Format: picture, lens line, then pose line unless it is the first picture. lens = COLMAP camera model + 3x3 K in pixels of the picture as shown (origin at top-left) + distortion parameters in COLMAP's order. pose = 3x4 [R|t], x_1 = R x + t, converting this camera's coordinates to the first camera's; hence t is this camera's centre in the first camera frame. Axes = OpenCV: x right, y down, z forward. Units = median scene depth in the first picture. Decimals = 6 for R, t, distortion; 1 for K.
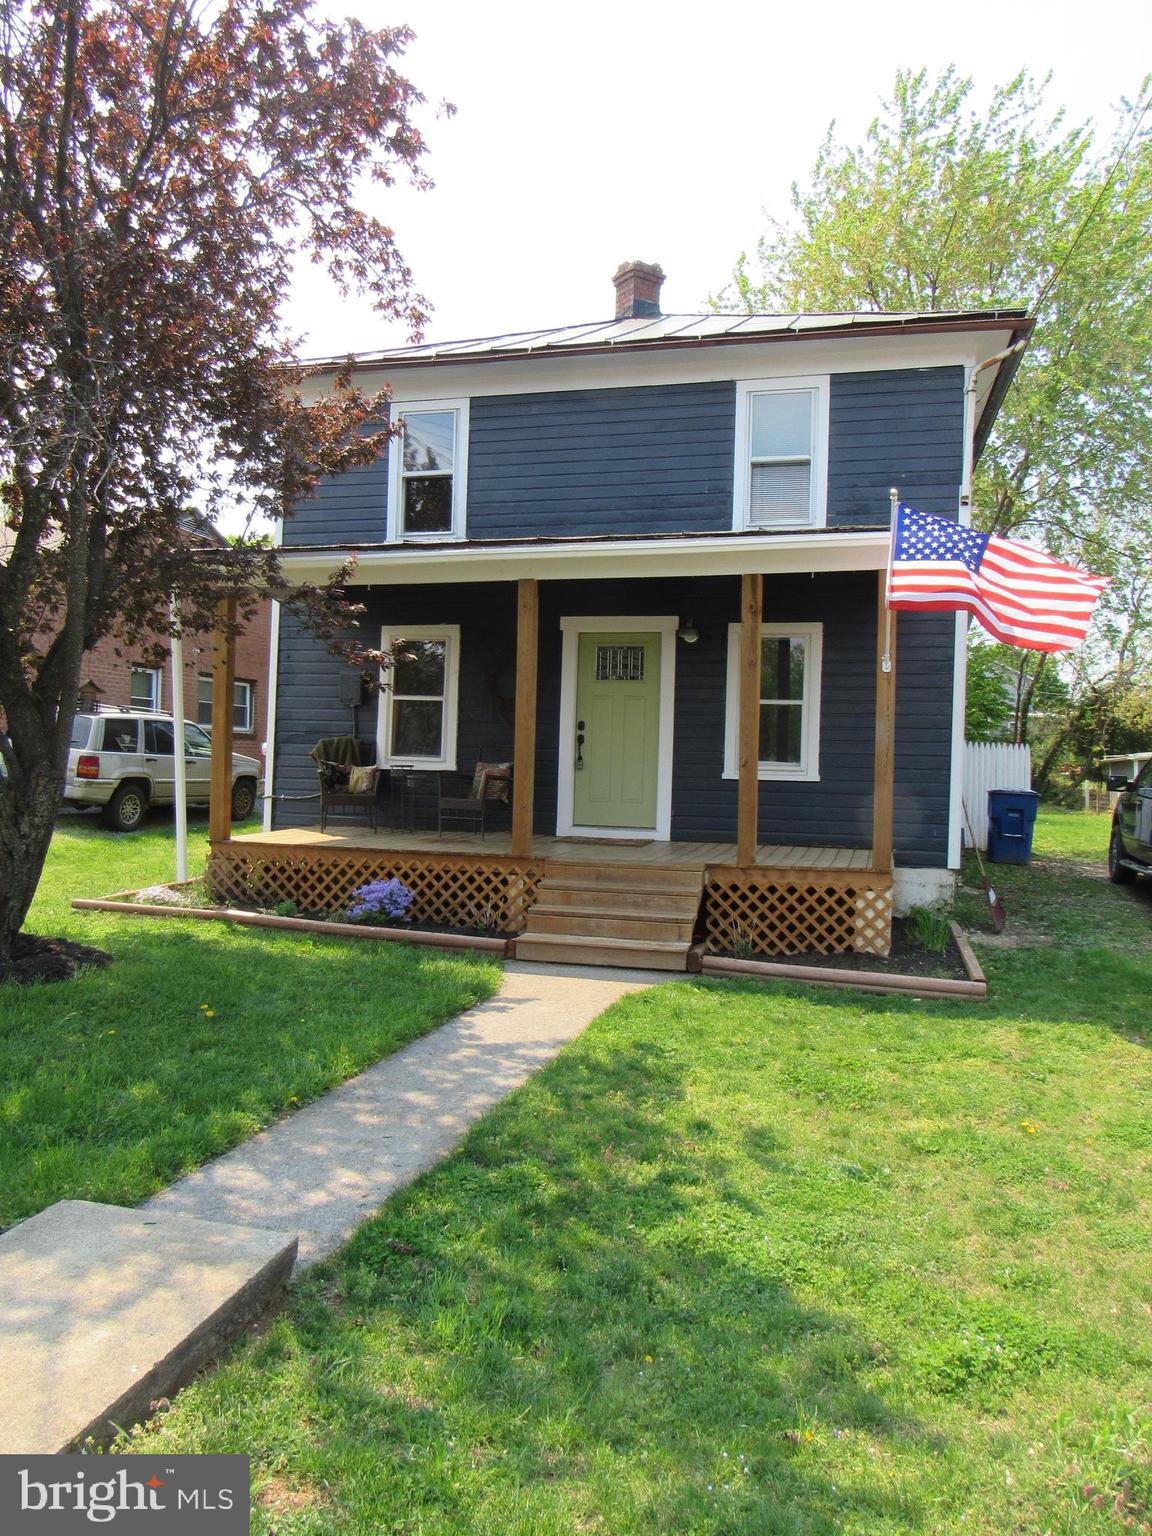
lens RADIAL K [[1124.4, 0, 558.7], [0, 1124.4, 743.7], [0, 0, 1]] dist [-0.102501, 0.005108]
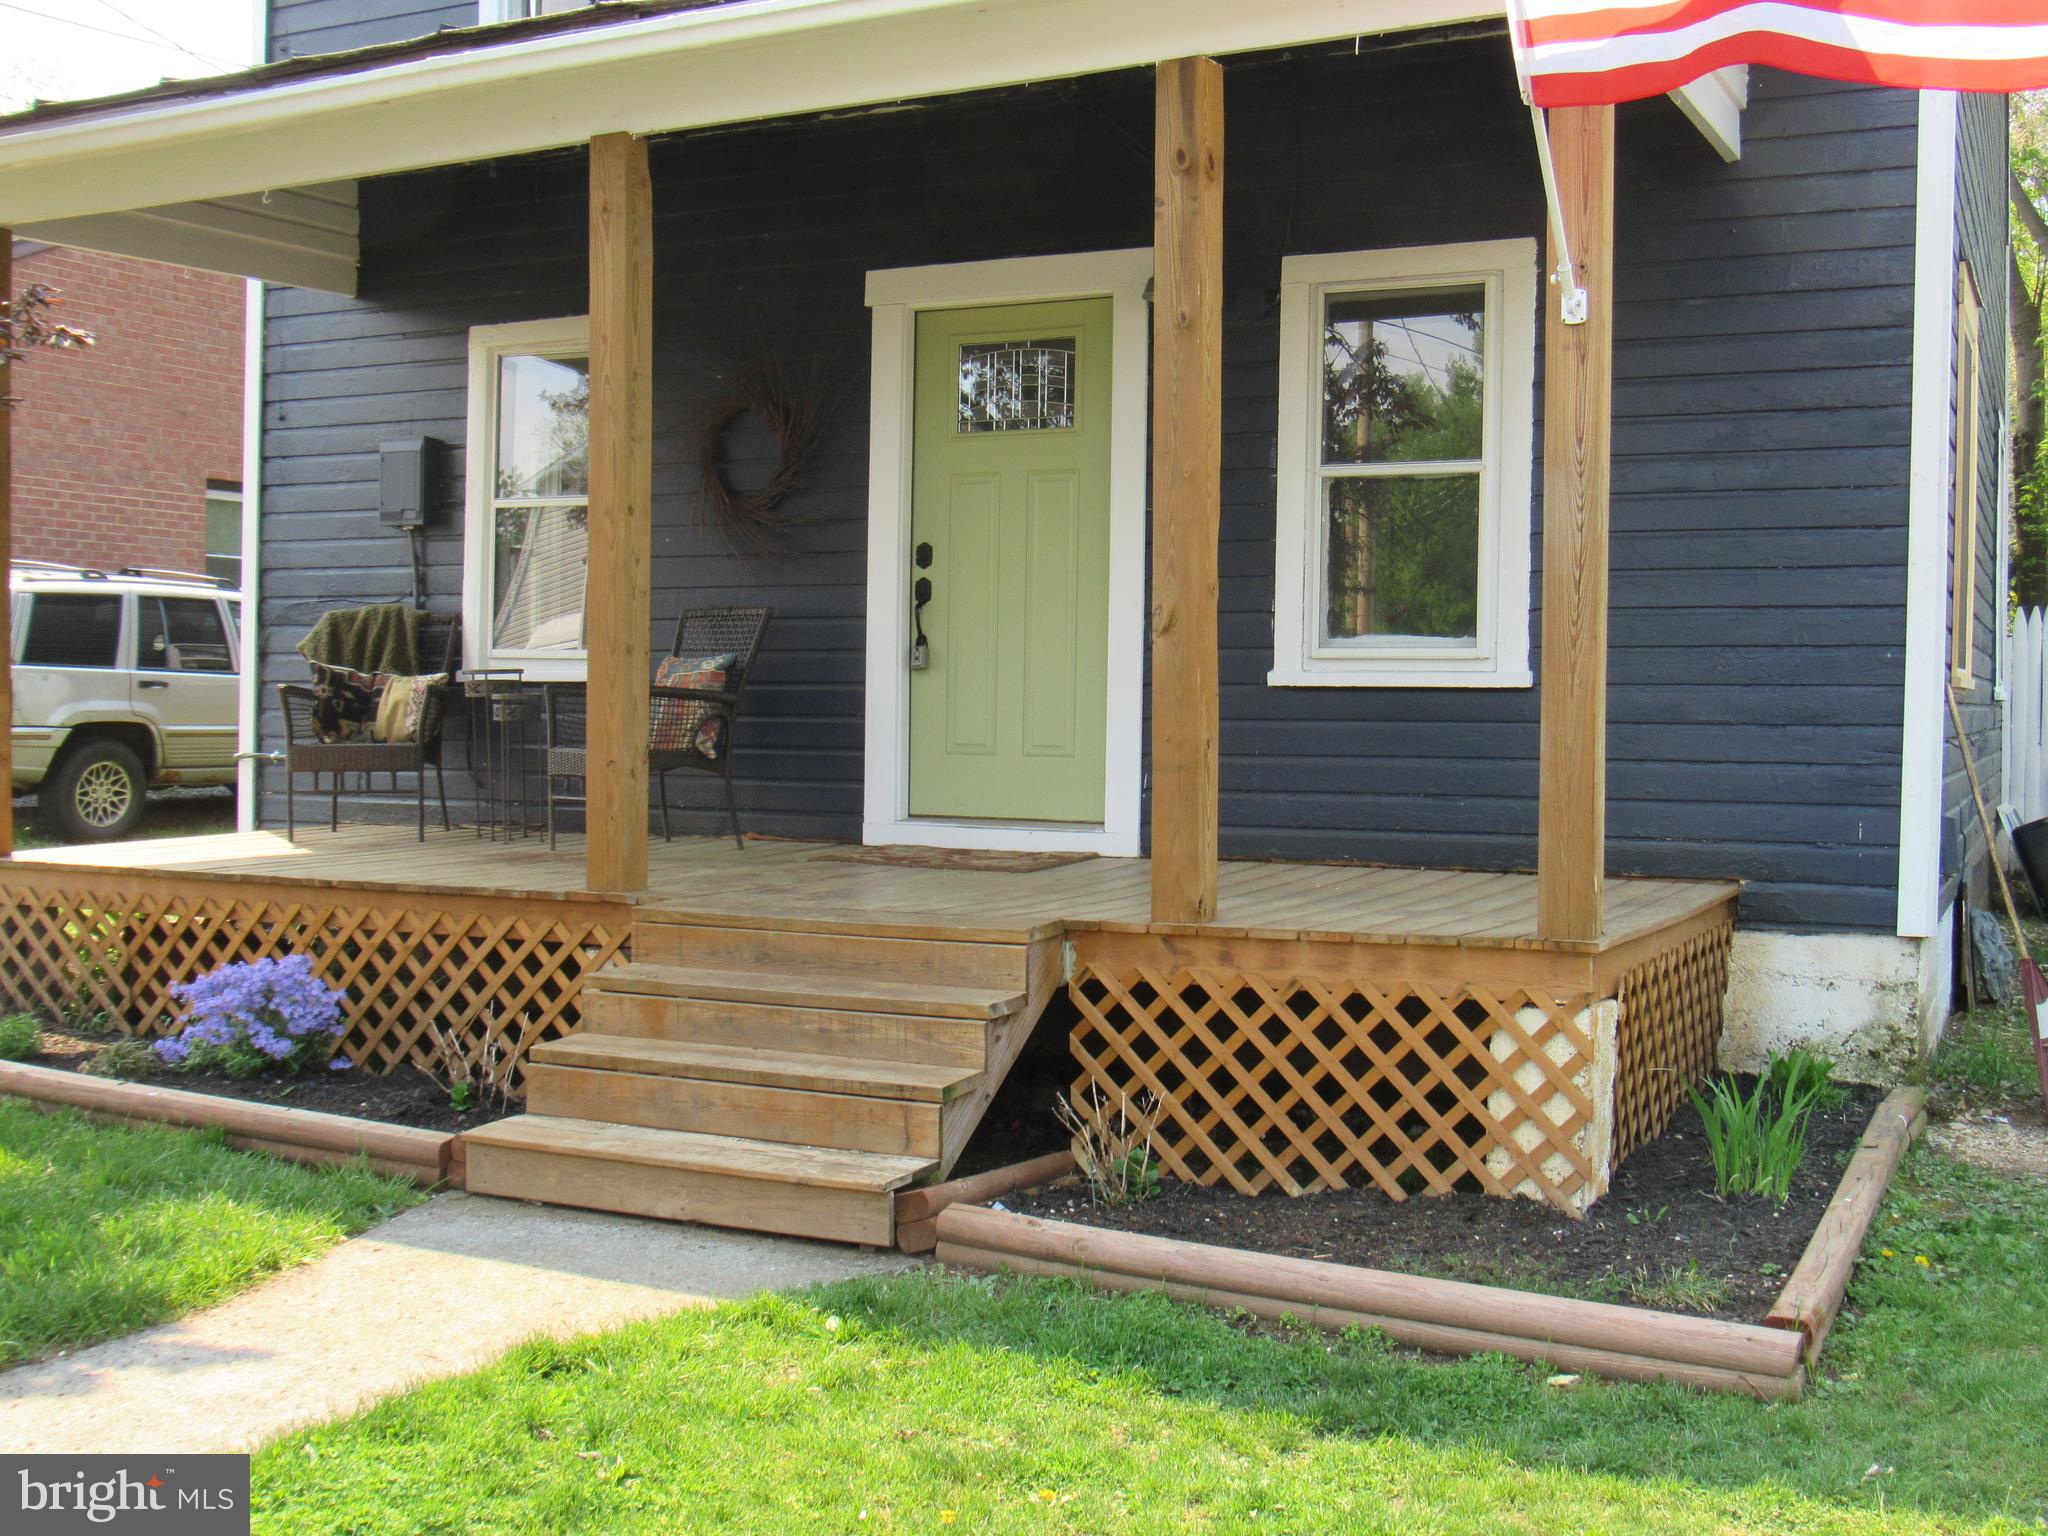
lens RADIAL K [[2236.0, 0, 1024.0], [0, 2236.0, 768.0], [0, 0, 1]] dist [-0.137160, 0.020294]
pose [[0.982740, -0.010537, -0.184691, 0.245167], [0.018349, 0.999005, 0.040639, 0.032950], [0.184079, -0.043327, 0.981956, 0.334228]]
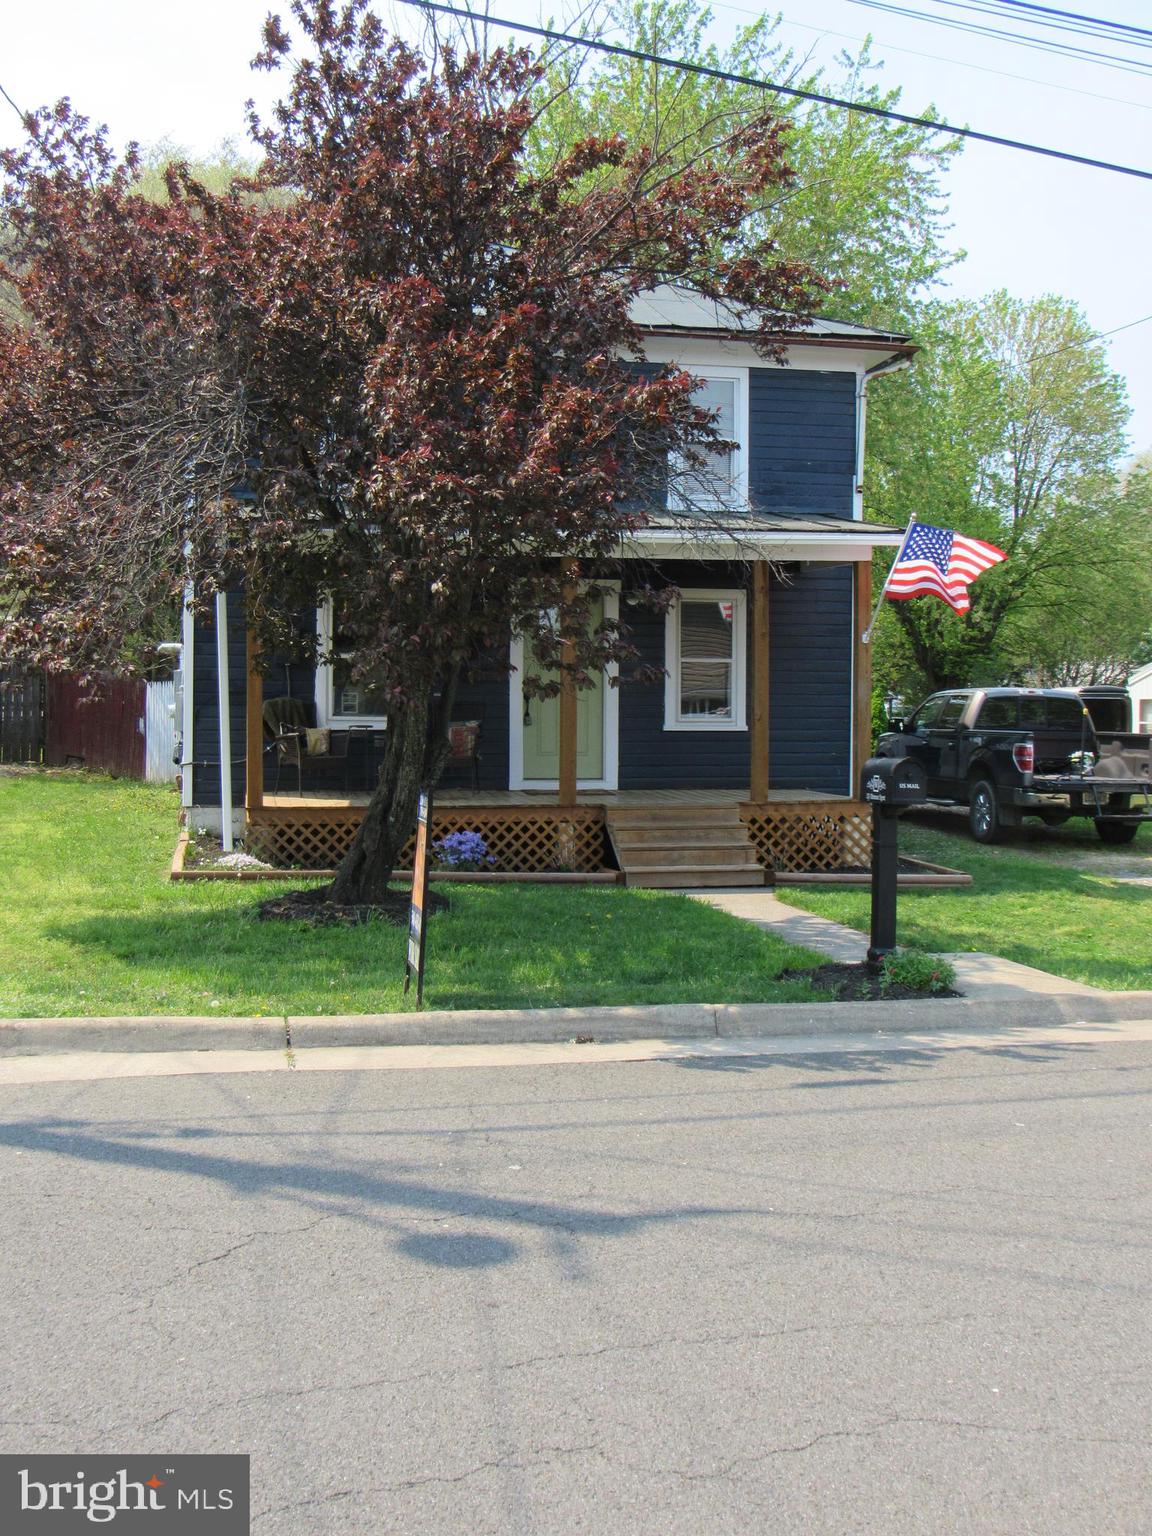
lens RADIAL K [[1696.1, 0, 576.0], [0, 1696.1, 768.0], [0, 0, 1]] dist [-0.259234, -0.010821]
pose [[0.877209, -0.038111, 0.478593, -0.873588], [0.010142, 0.998093, 0.060890, -0.040811], [-0.480001, -0.048559, 0.875923, -0.494716]]
